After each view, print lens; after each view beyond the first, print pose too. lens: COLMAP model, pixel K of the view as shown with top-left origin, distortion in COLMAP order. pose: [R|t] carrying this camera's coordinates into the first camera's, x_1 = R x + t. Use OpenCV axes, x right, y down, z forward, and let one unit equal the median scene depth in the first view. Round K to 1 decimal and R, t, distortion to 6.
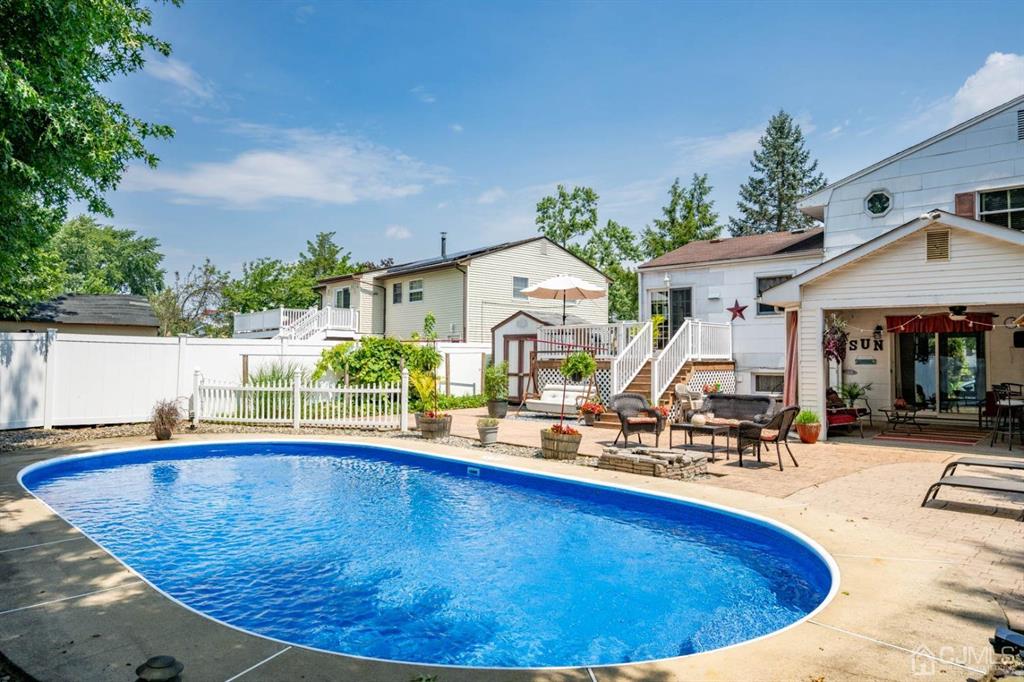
lens RADIAL K [[665.5, 0, 512.7], [0, 665.5, 335.0], [0, 0, 1]] dist [0.002522, -0.001725]
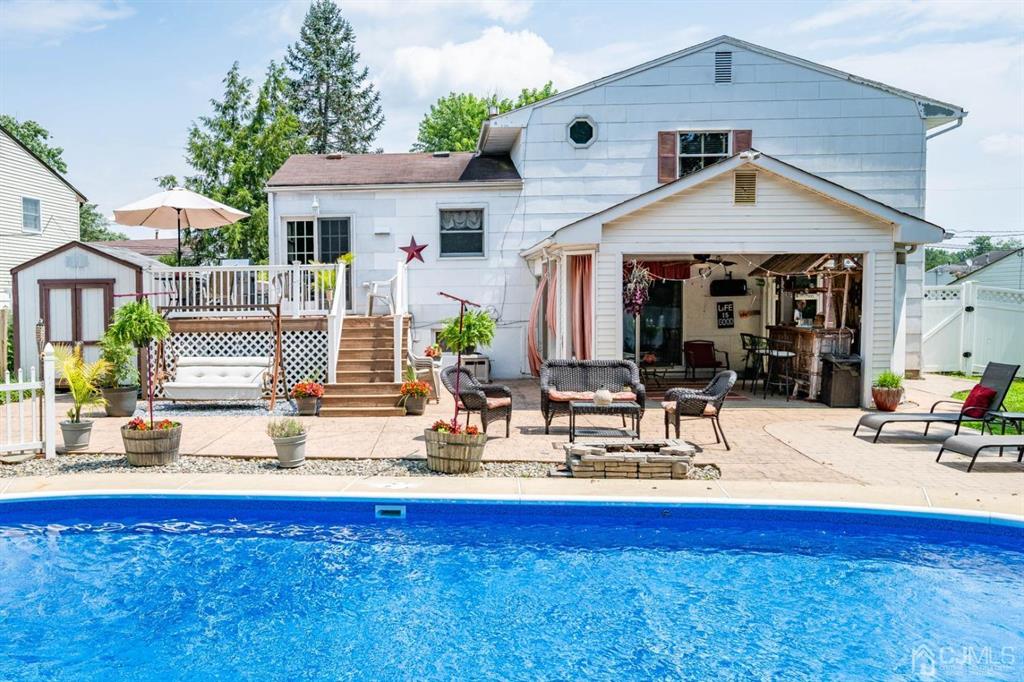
lens RADIAL K [[844.5, 0, 511.8], [0, 844.5, 344.8], [0, 0, 1]] dist [0.002046, -0.004459]
pose [[0.783525, -0.042780, 0.619886, -0.224061], [-0.006004, 0.997059, 0.076398, -0.003184], [-0.621331, -0.063582, 0.780964, 0.172335]]
